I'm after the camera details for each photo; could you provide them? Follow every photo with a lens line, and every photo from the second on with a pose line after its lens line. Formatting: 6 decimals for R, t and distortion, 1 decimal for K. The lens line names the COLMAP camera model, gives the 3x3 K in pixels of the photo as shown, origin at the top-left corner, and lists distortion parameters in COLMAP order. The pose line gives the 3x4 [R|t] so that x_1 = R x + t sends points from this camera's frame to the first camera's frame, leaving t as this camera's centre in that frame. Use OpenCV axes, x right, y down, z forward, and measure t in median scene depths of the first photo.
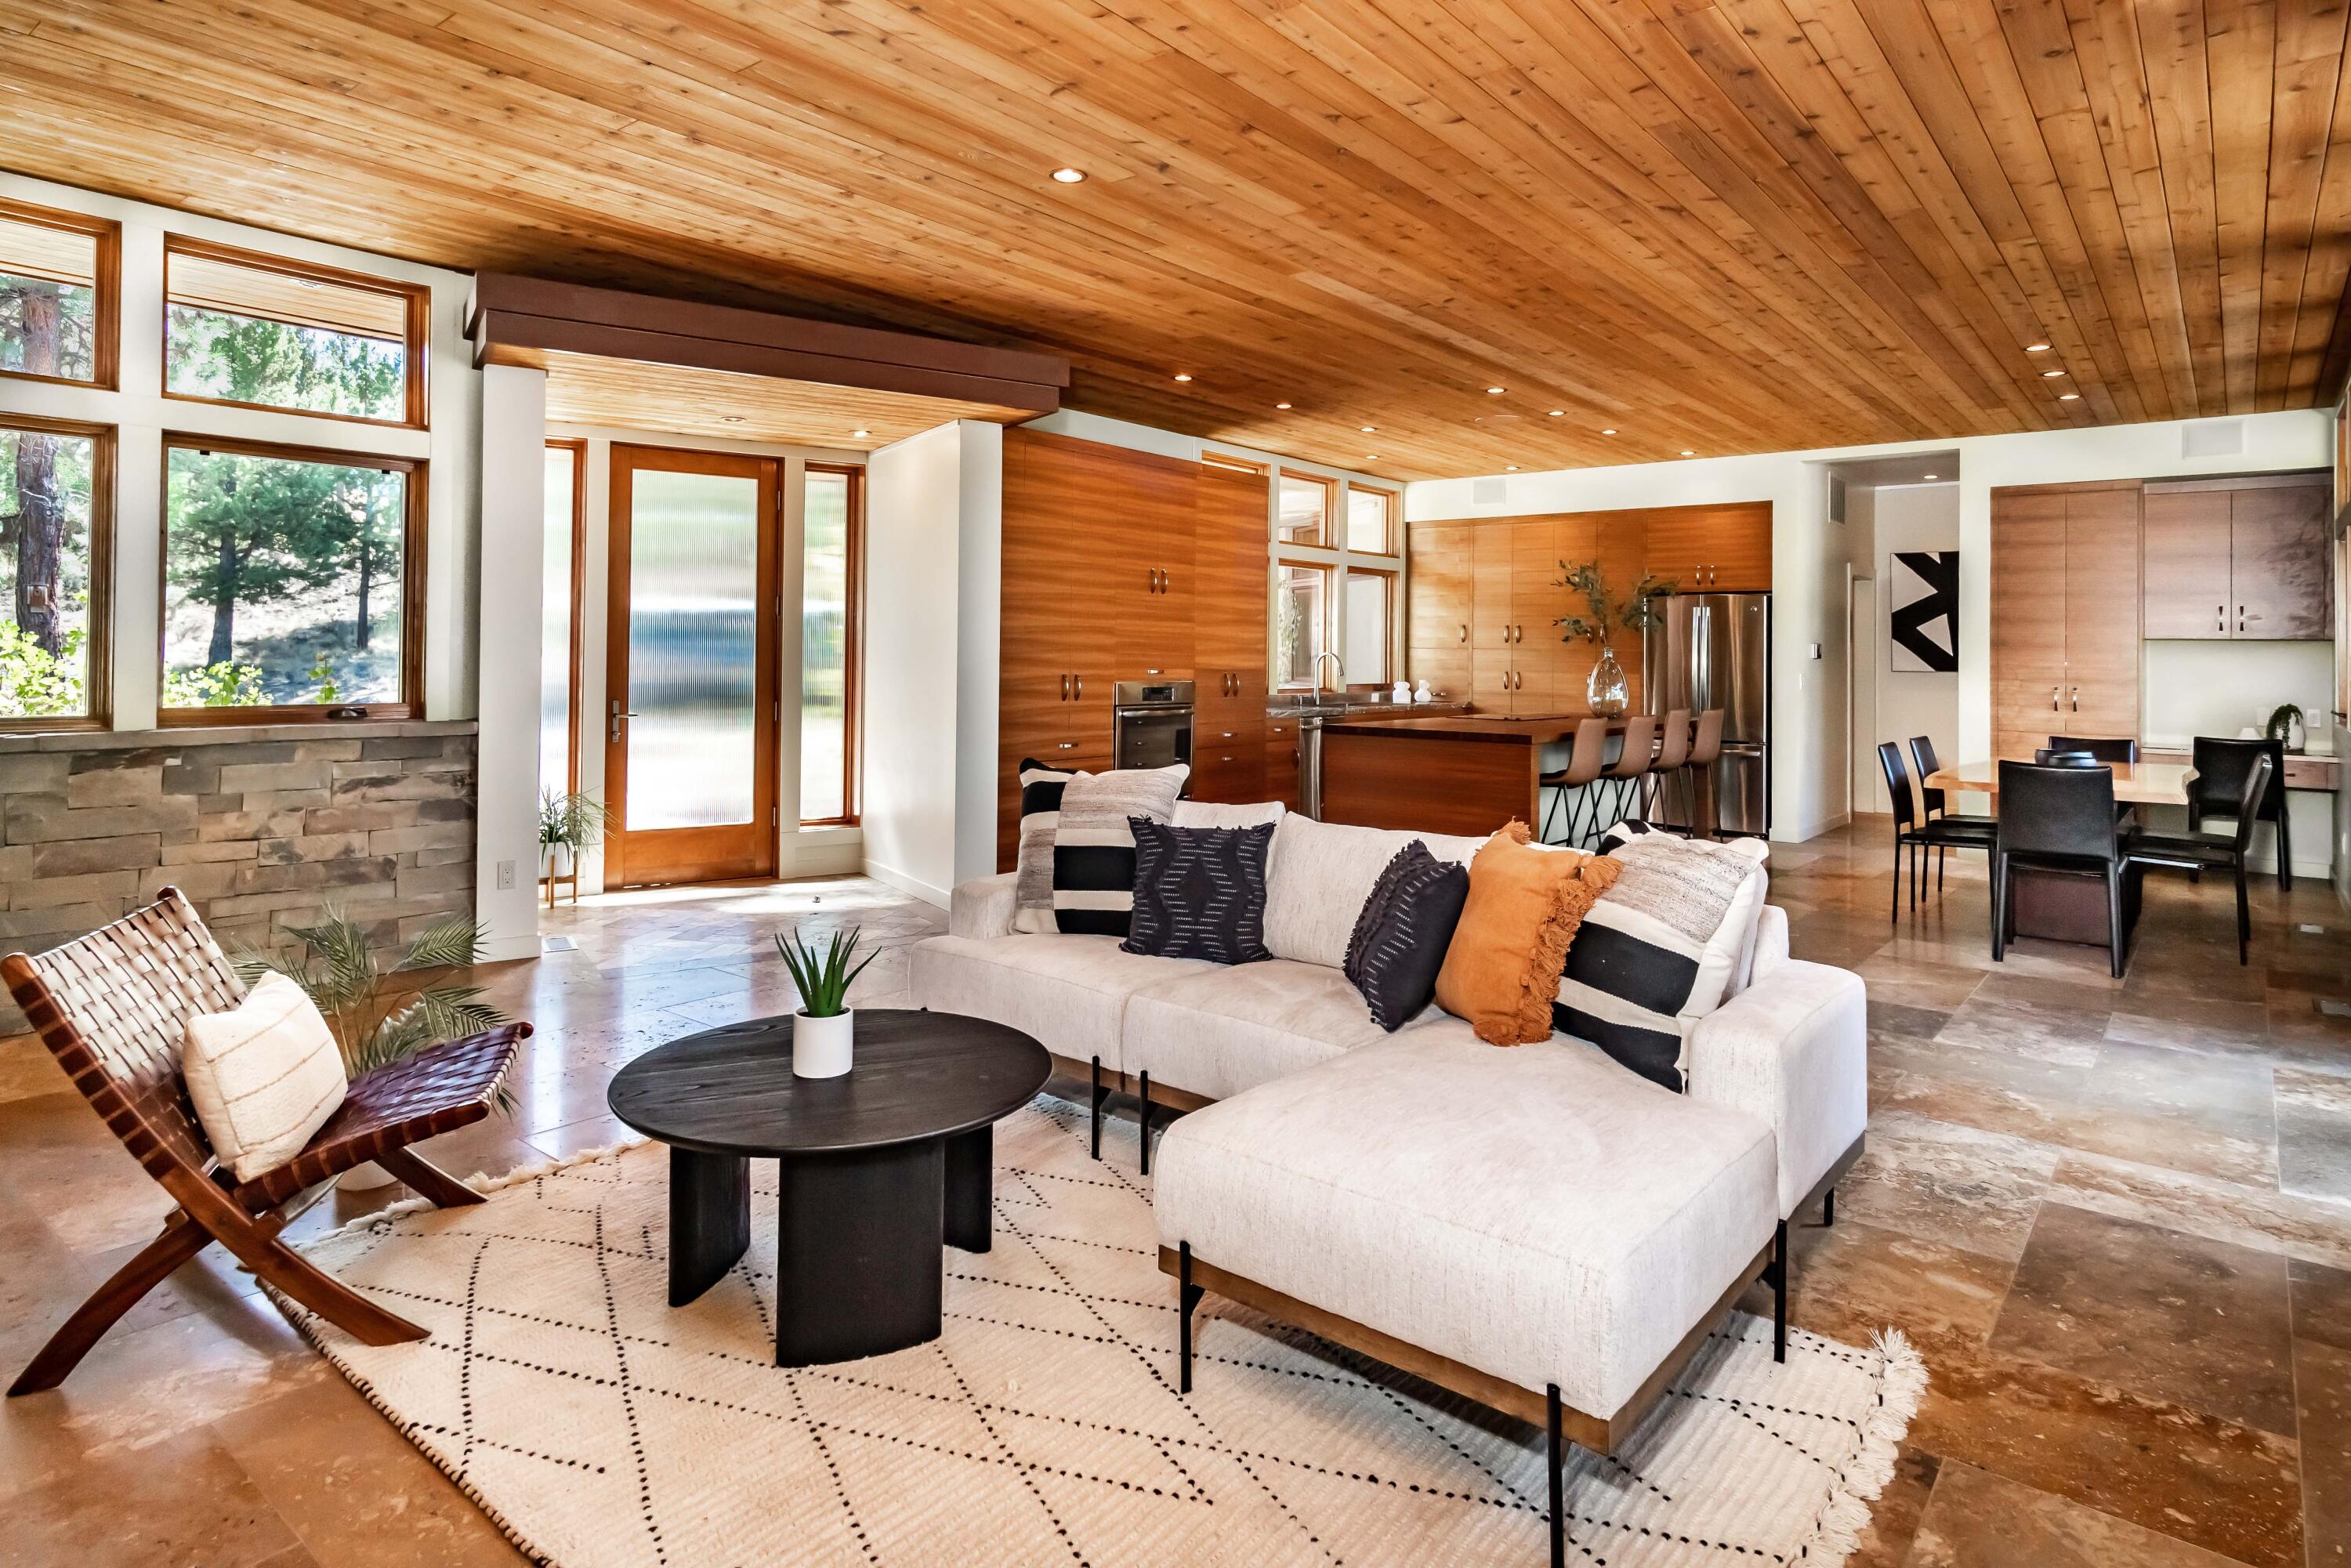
lens RADIAL K [[1379.3, 0, 1202.5], [0, 1379.3, 646.9], [0, 0, 1]] dist [0.001580, 0.001996]
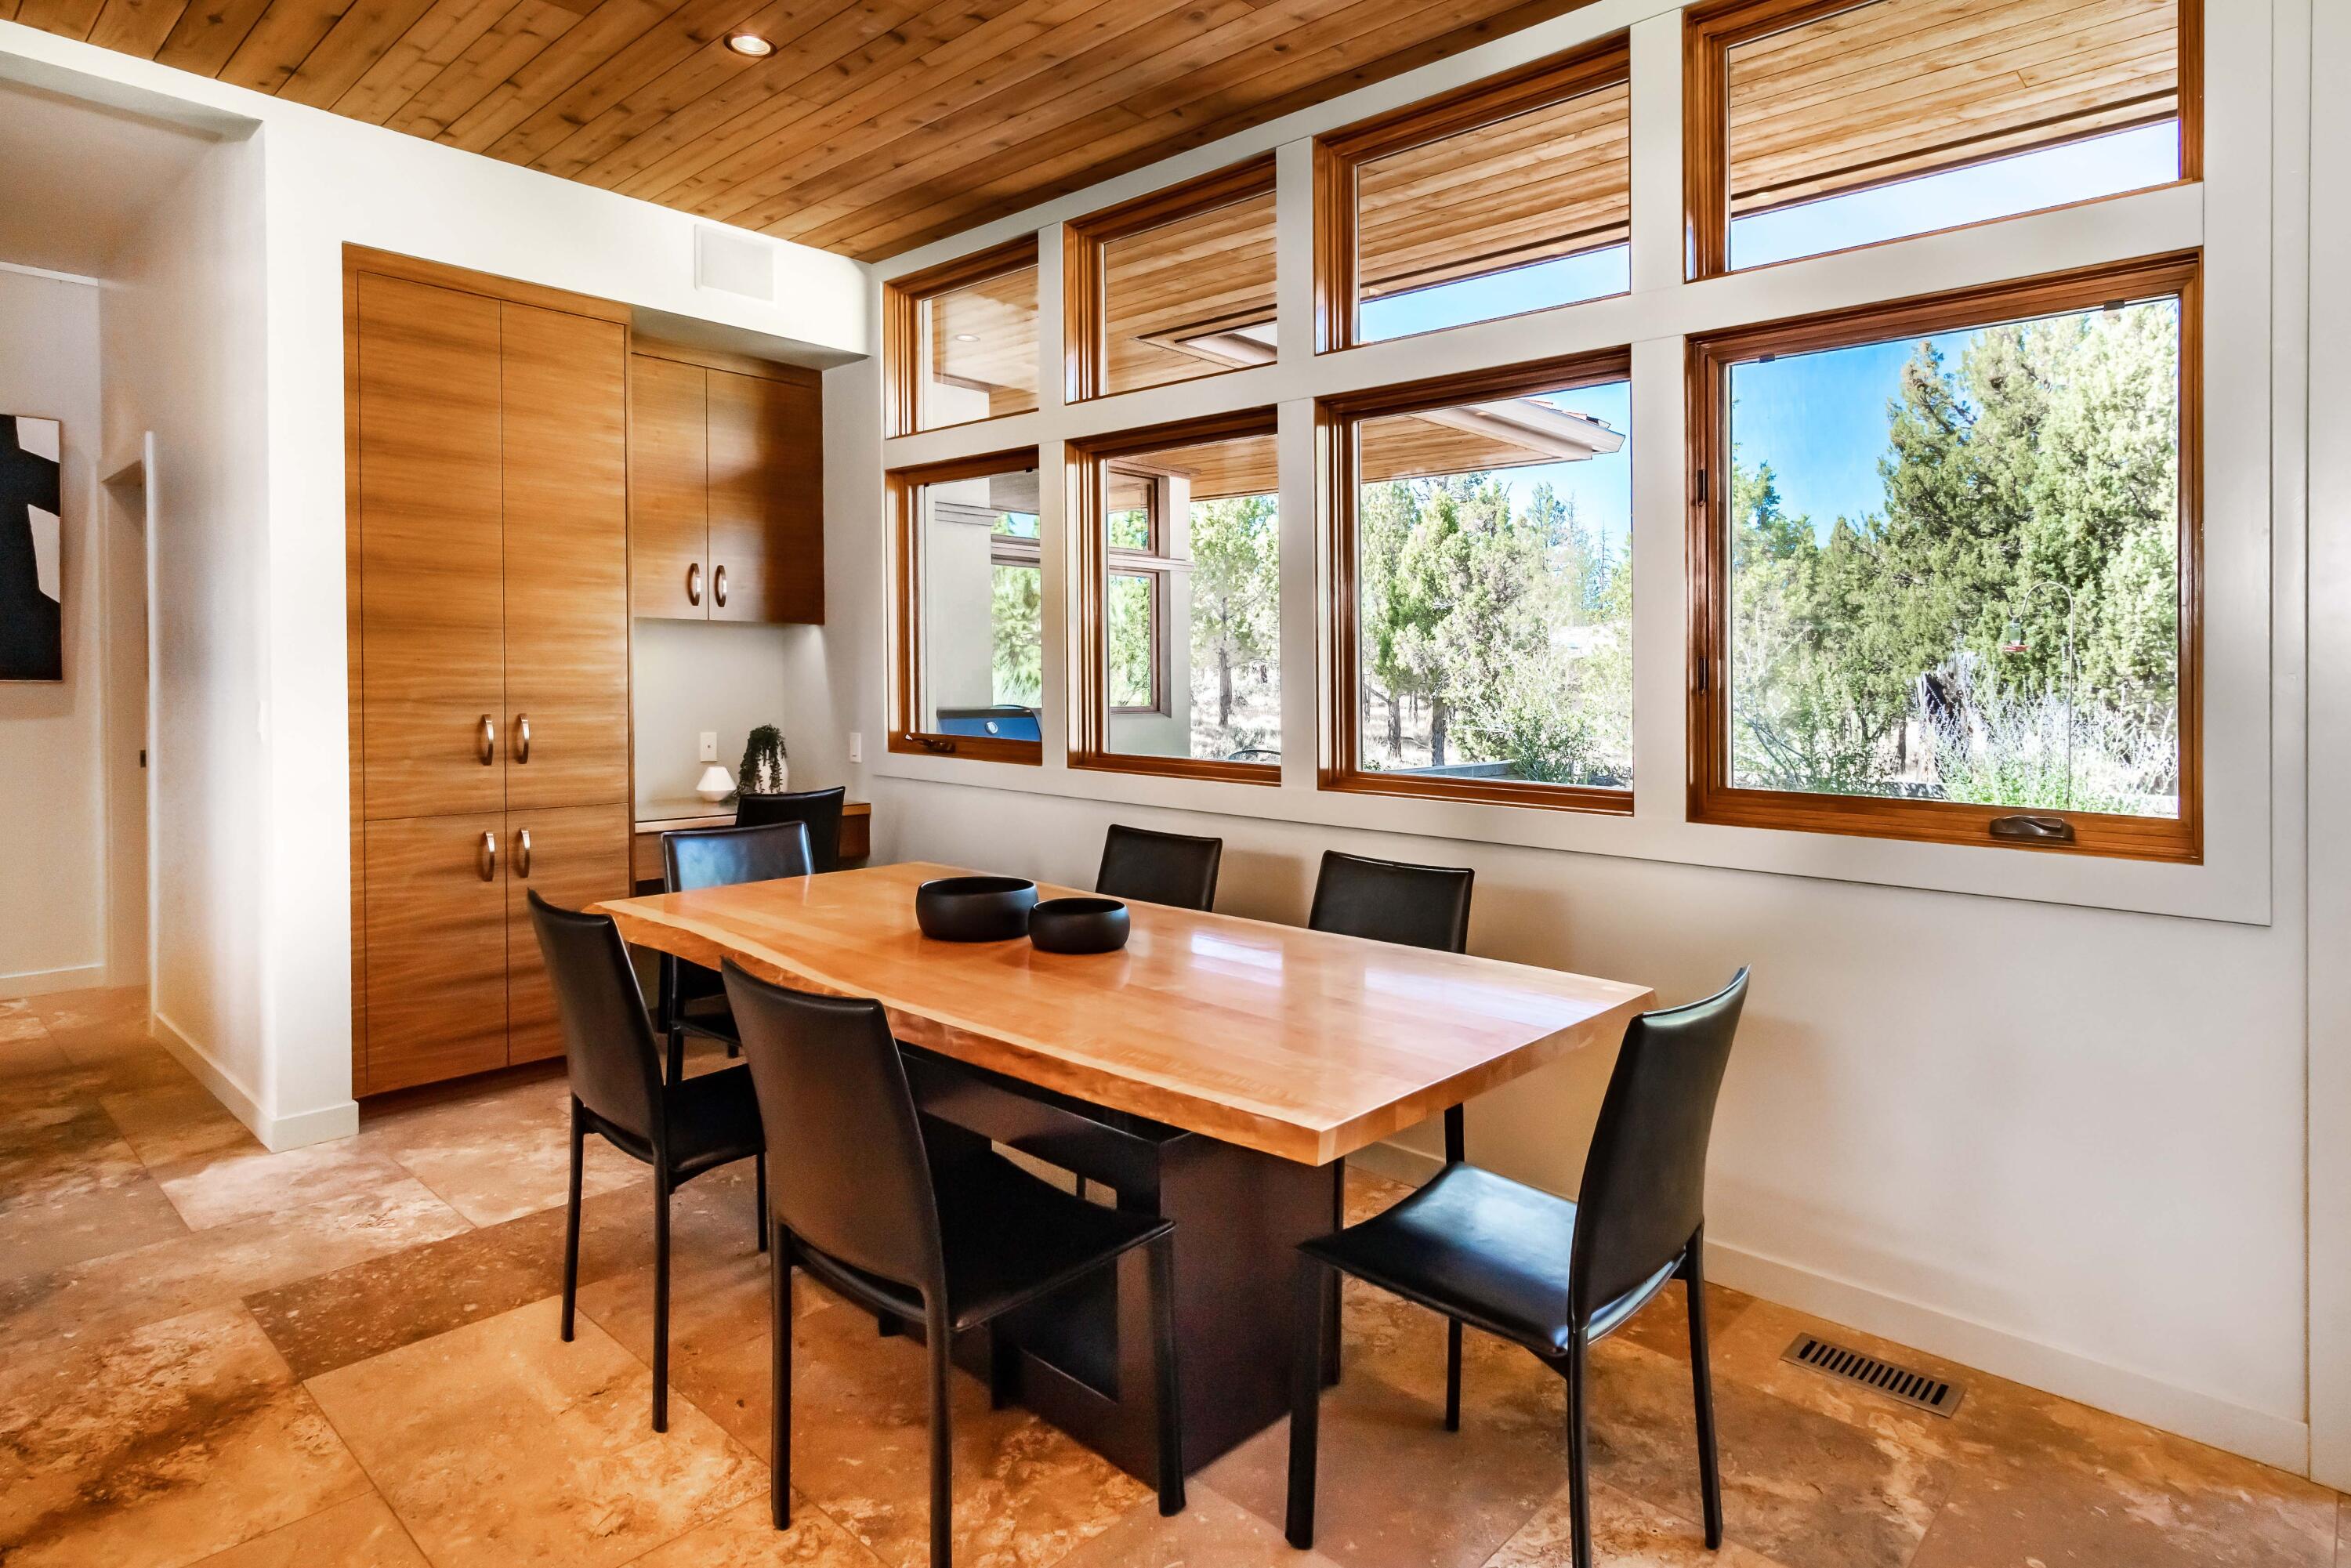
lens RADIAL K [[1300.4, 0, 1146.9], [0, 1300.4, 677.4], [0, 0, 1]] dist [0.005557, 0.000526]
pose [[0.108651, -0.012382, 0.994003, 0.210576], [-0.009664, 0.999862, 0.013511, 0.008661], [-0.994033, -0.011074, 0.108516, 0.728181]]
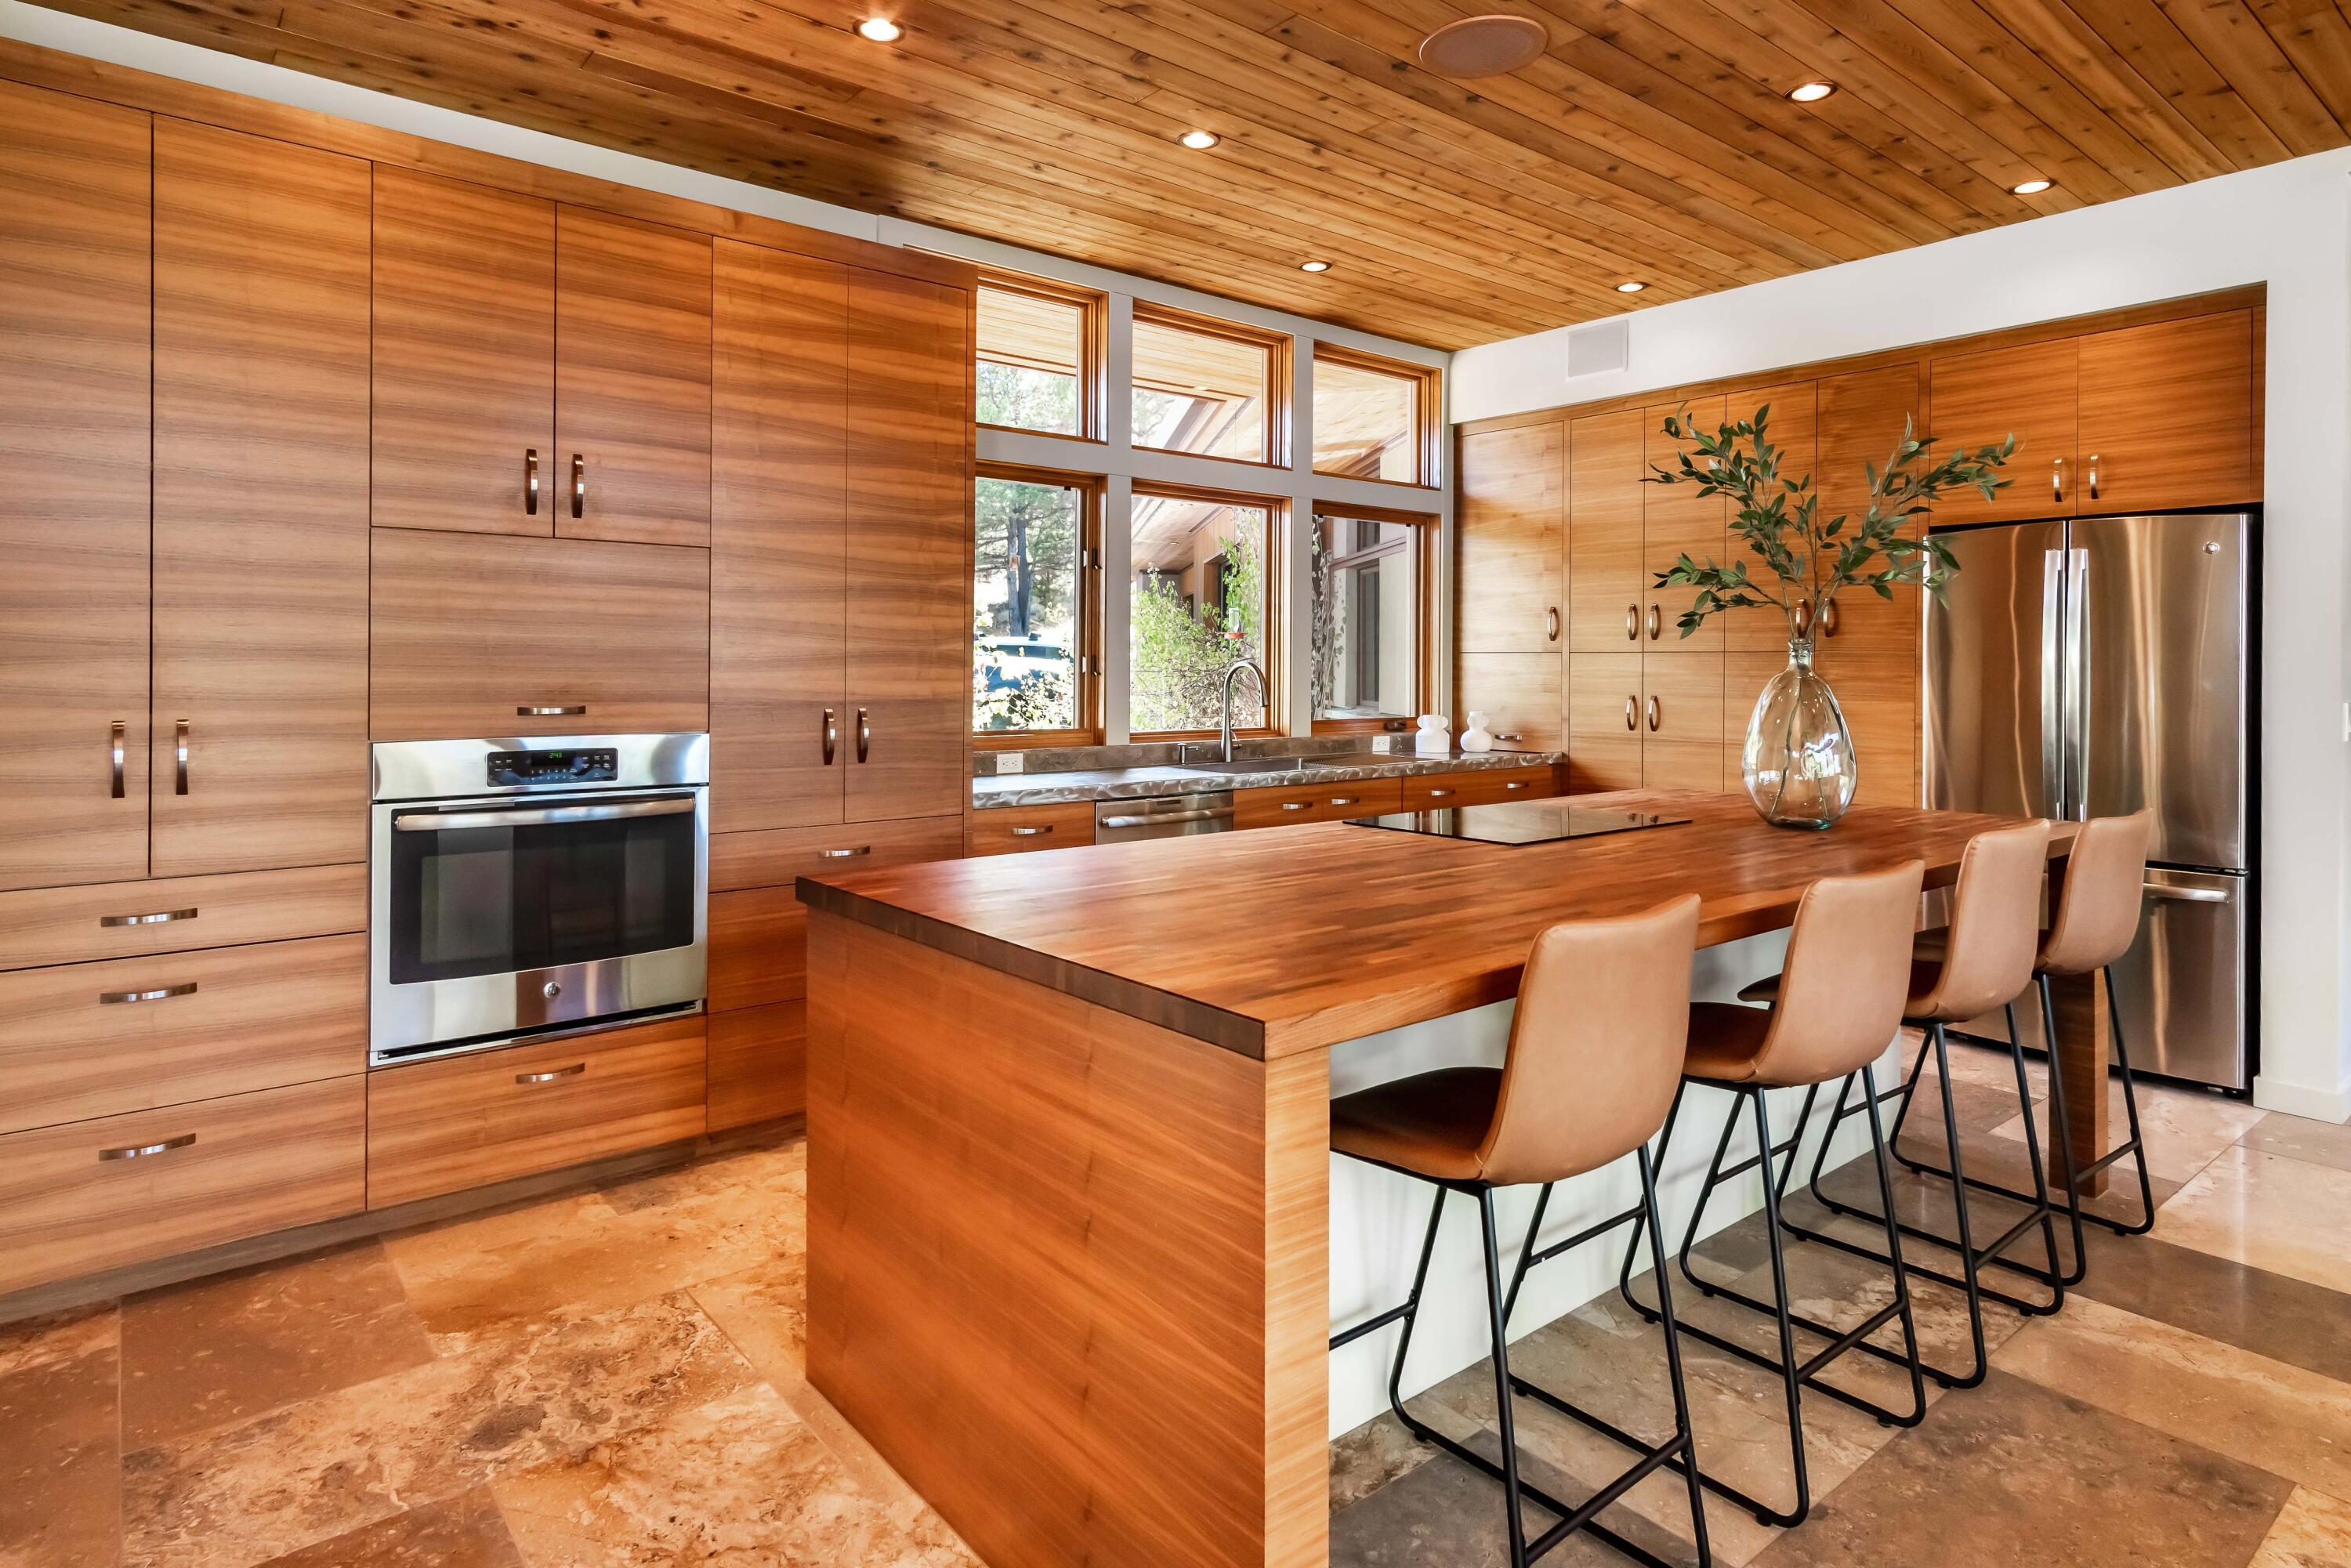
lens RADIAL K [[1300.4, 0, 1185.8], [0, 1300.4, 682.4], [0, 0, 1]] dist [0.005557, 0.000526]
pose [[0.973398, -0.005693, -0.229049, 0.211536], [0.009210, 0.999856, 0.014287, 0.005247], [0.228935, -0.016017, 0.973310, 0.611641]]
